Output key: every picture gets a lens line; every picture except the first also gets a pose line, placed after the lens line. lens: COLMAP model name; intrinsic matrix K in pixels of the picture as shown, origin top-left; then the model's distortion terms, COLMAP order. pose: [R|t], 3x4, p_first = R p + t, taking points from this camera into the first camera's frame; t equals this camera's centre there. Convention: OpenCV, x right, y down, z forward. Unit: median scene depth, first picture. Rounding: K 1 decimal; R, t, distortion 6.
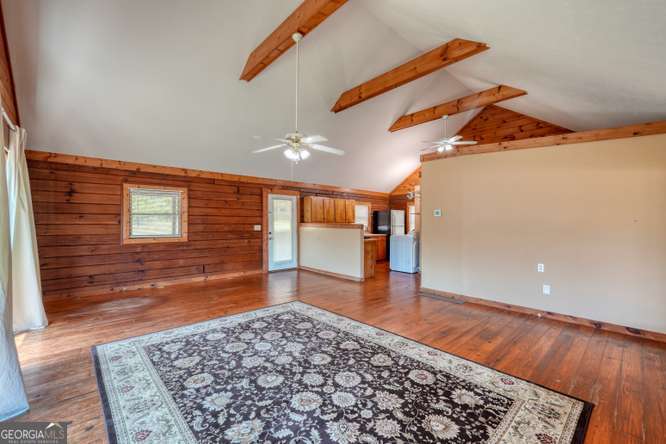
lens RADIAL K [[282.9, 0, 327.9], [0, 282.9, 227.9], [0, 0, 1]] dist [-0.007275, 0.004359]
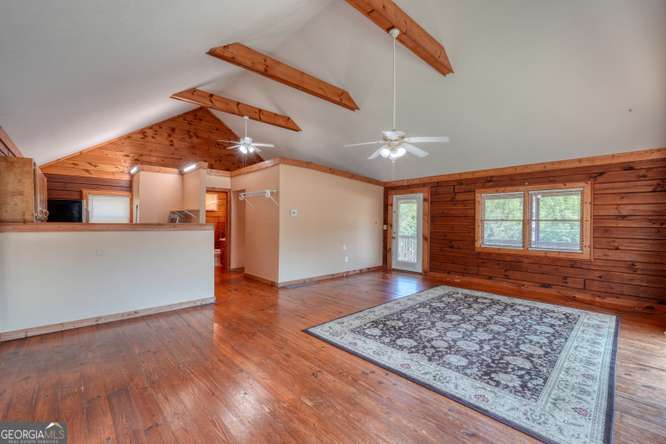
lens RADIAL K [[282.9, 0, 341.0], [0, 282.9, 223.8], [0, 0, 1]] dist [-0.007275, 0.004359]
pose [[-0.040263, -0.007523, 0.999161, -1.001452], [0.014152, 0.999867, 0.008099, -0.020946], [-0.999089, 0.014466, -0.040151, 1.134151]]
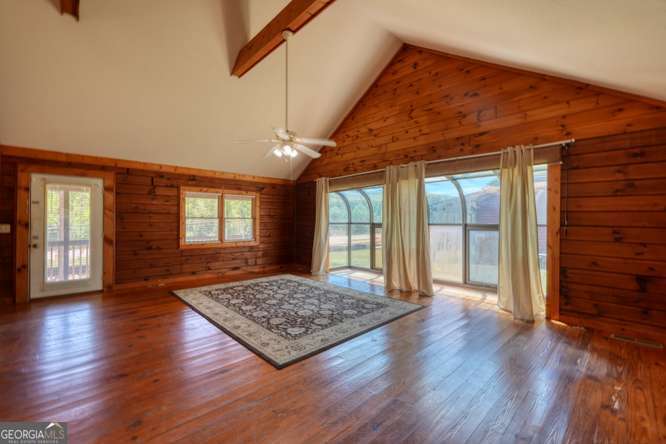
lens RADIAL K [[282.9, 0, 327.2], [0, 282.9, 222.4], [0, 0, 1]] dist [-0.007275, 0.004359]
pose [[-0.999858, -0.007139, -0.015241, -0.025544], [-0.007580, 0.999549, 0.029068, -0.046842], [0.015026, 0.029179, -0.999461, 2.053816]]
